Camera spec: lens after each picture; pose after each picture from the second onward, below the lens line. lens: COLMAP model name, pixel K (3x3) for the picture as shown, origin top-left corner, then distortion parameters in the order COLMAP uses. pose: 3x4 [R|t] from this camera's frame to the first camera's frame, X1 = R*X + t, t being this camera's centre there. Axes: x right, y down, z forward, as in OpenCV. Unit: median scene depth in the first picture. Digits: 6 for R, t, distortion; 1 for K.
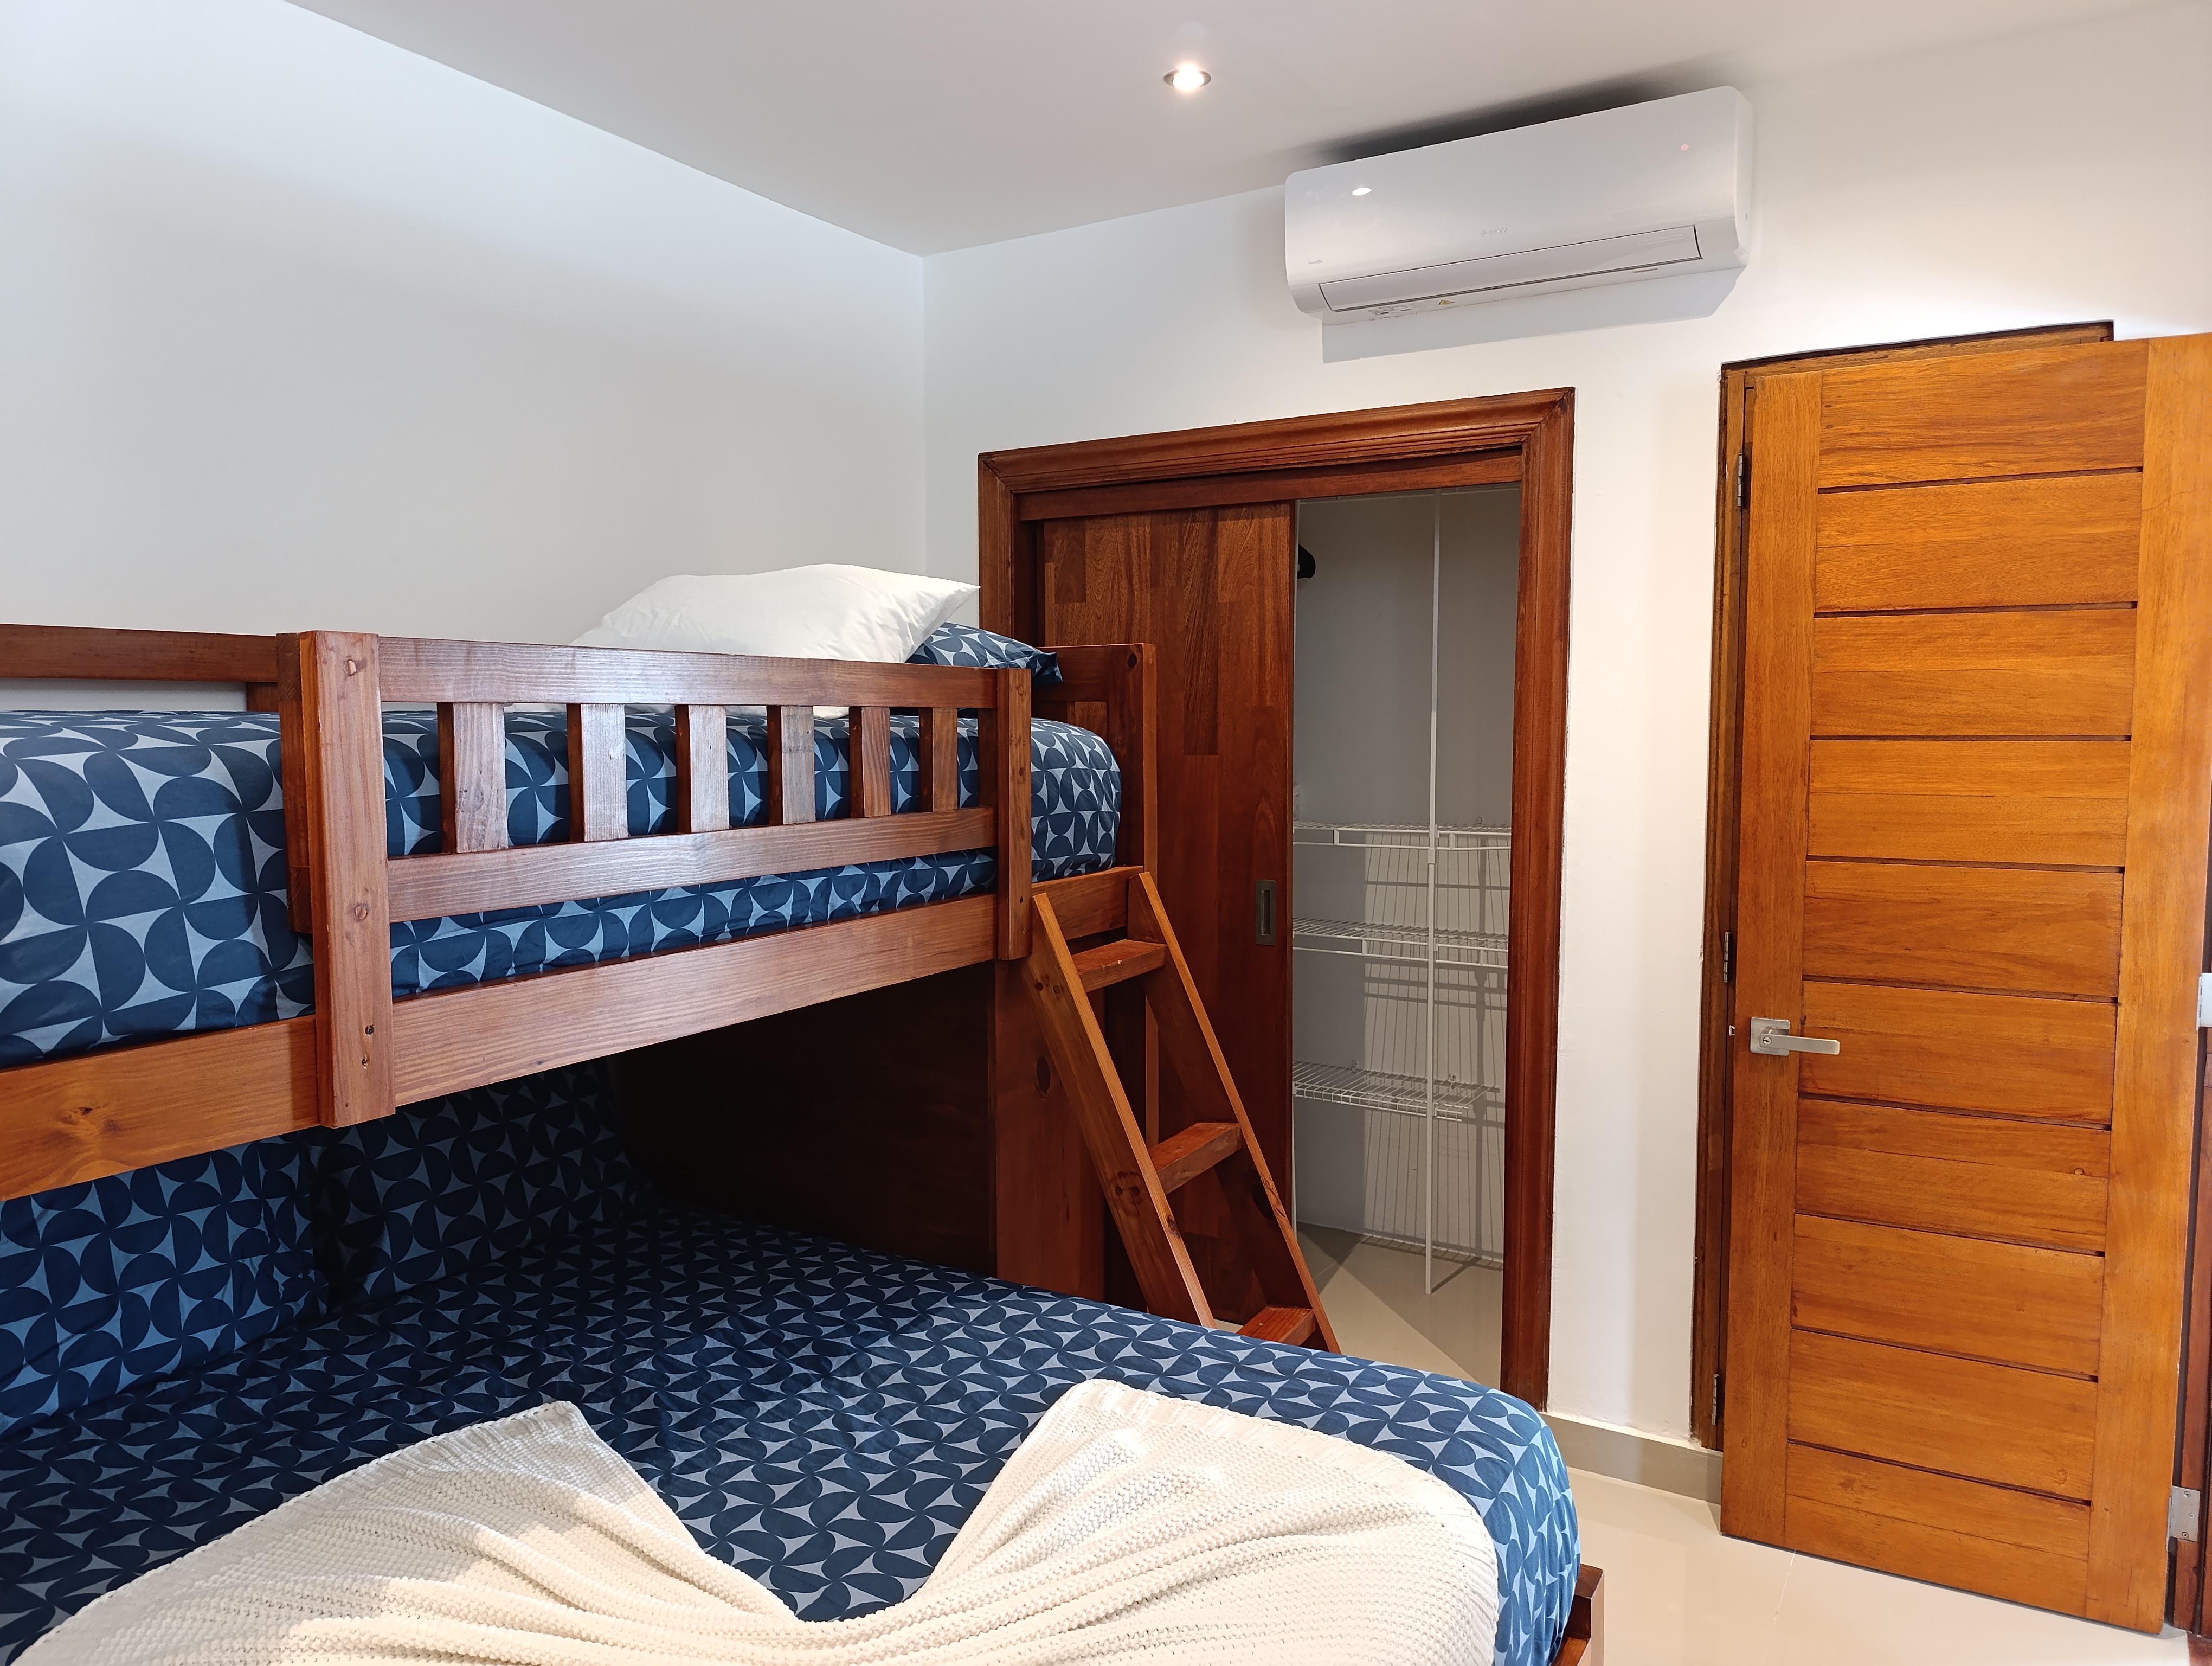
lens RADIAL K [[1517.7, 0, 1113.8], [0, 1517.7, 838.5], [0, 0, 1]] dist [0.033630, -0.042120]
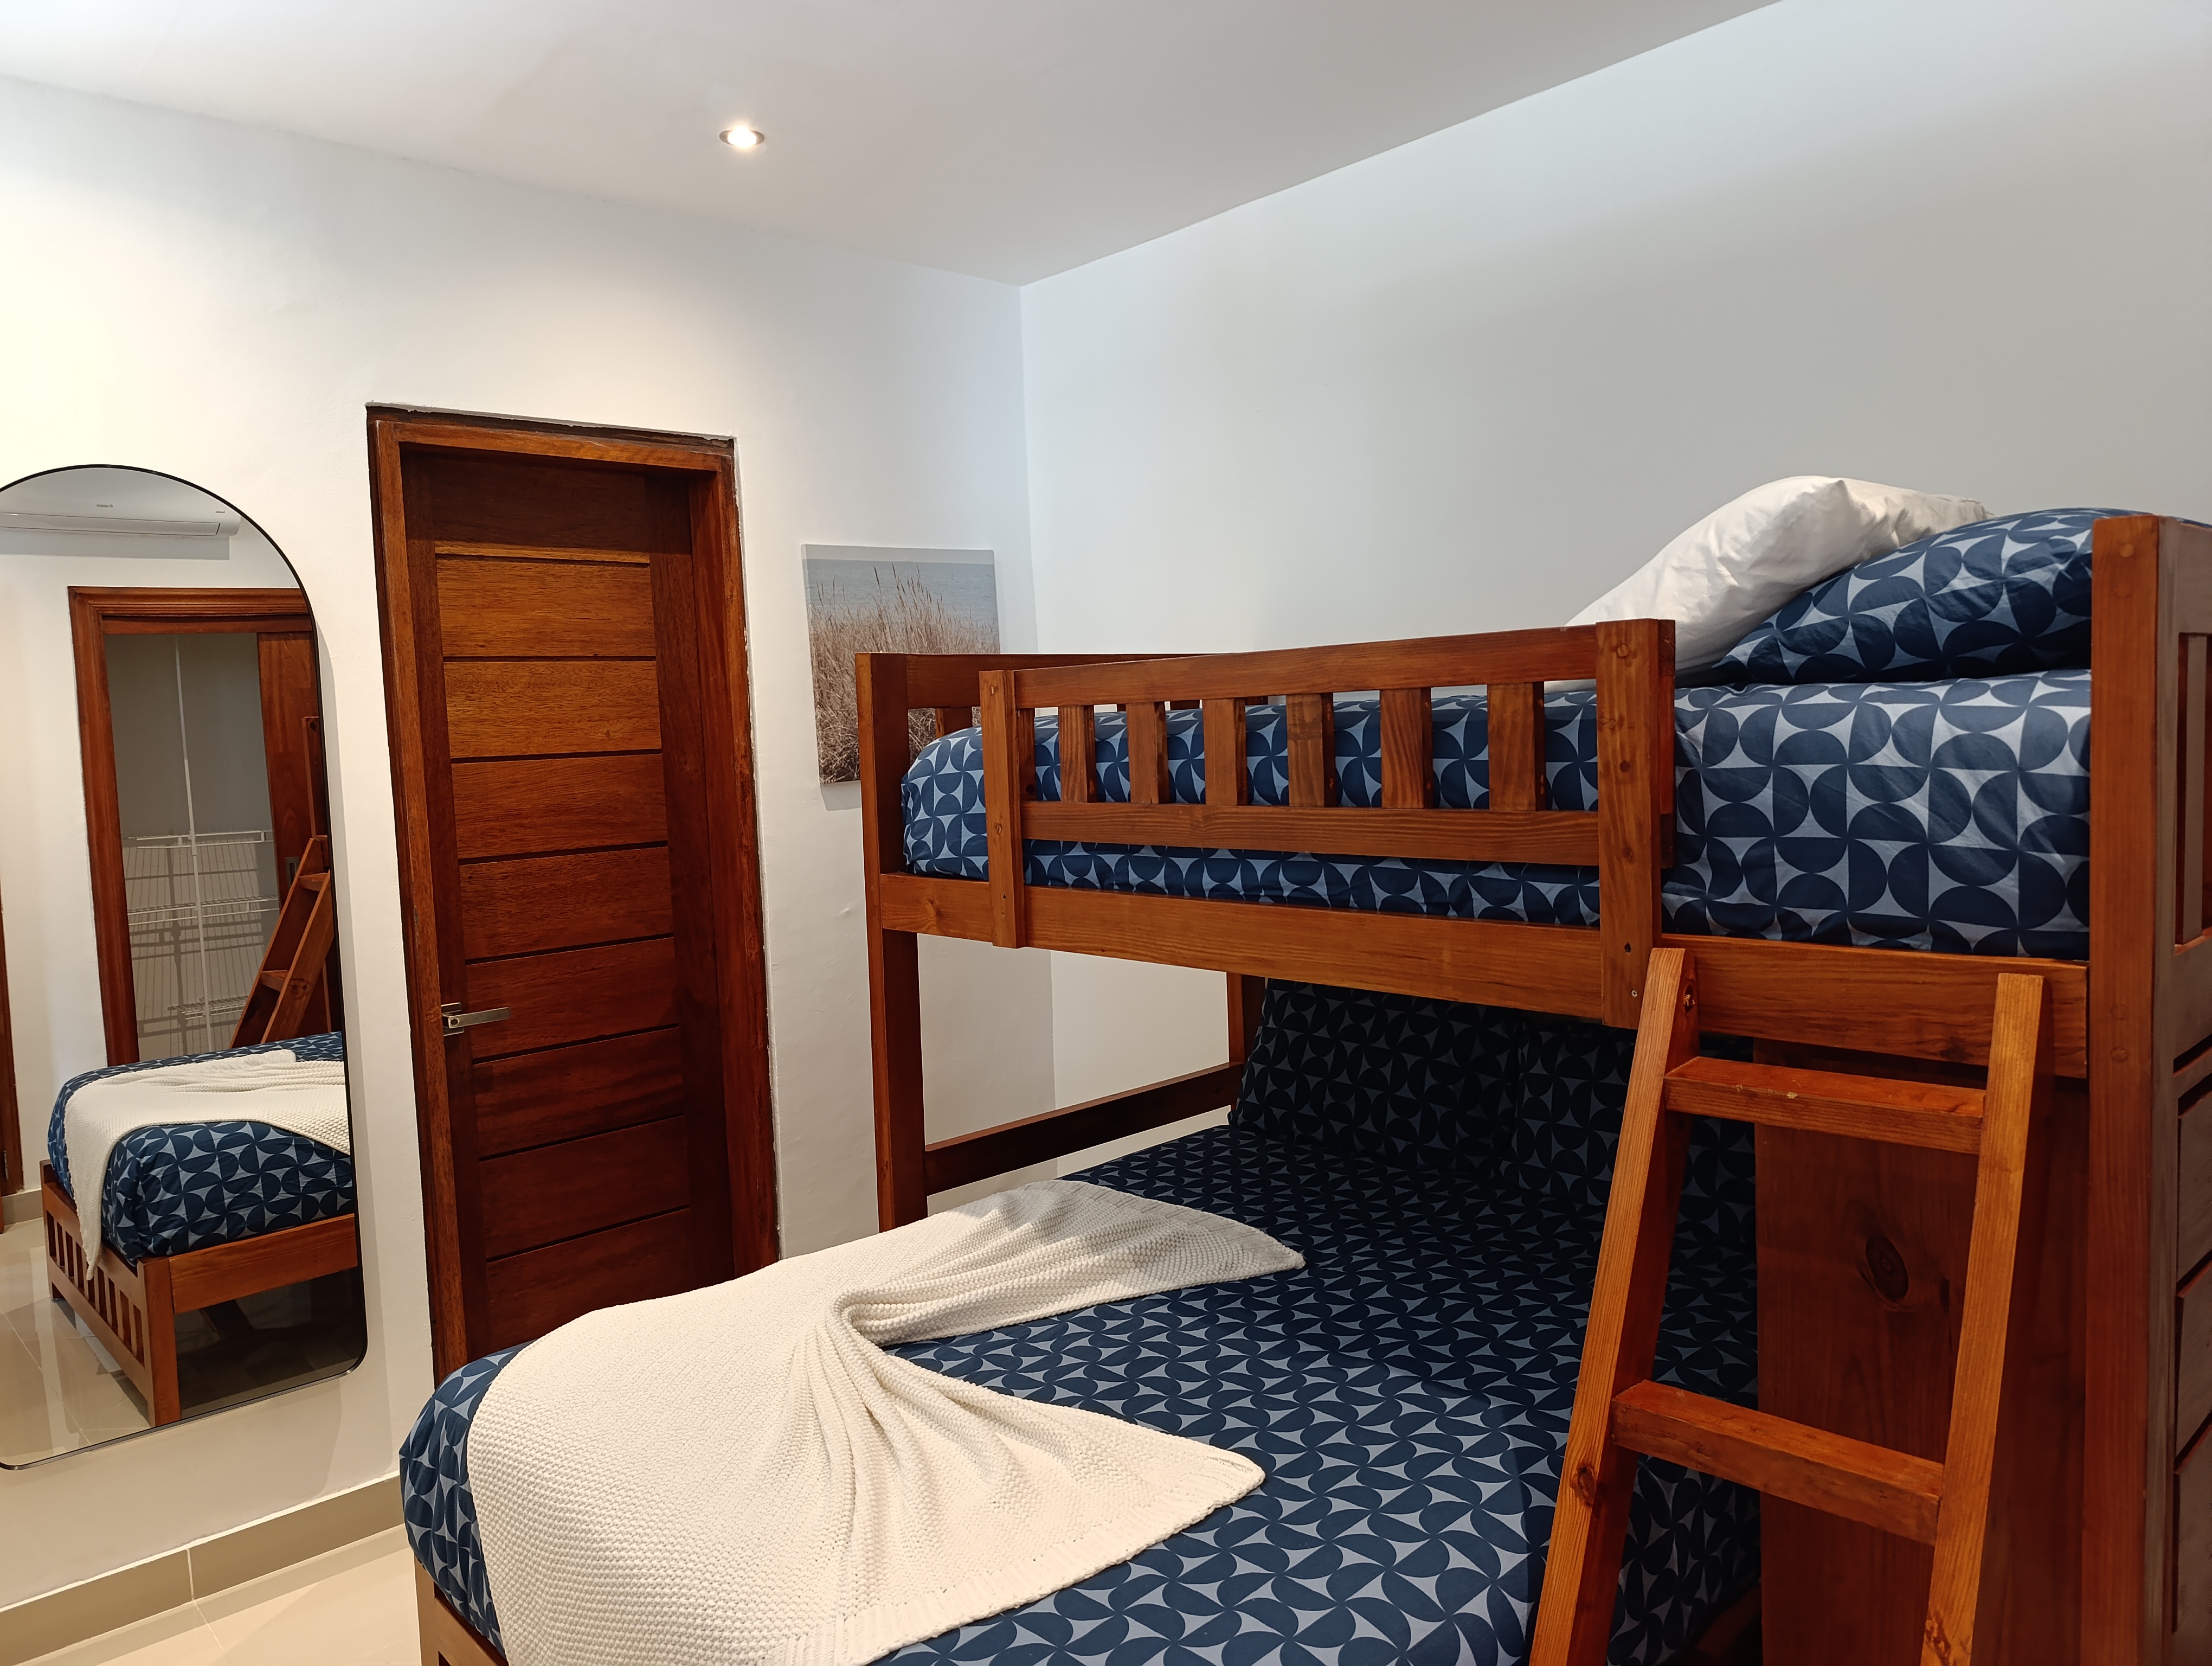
lens RADIAL K [[1517.7, 0, 1113.8], [0, 1517.7, 838.5], [0, 0, 1]] dist [0.033630, -0.042120]
pose [[-0.282330, 0.086011, -0.955454, 0.970587], [-0.038055, 0.994184, 0.100743, -0.103420], [0.958562, 0.064803, -0.277415, 1.368337]]
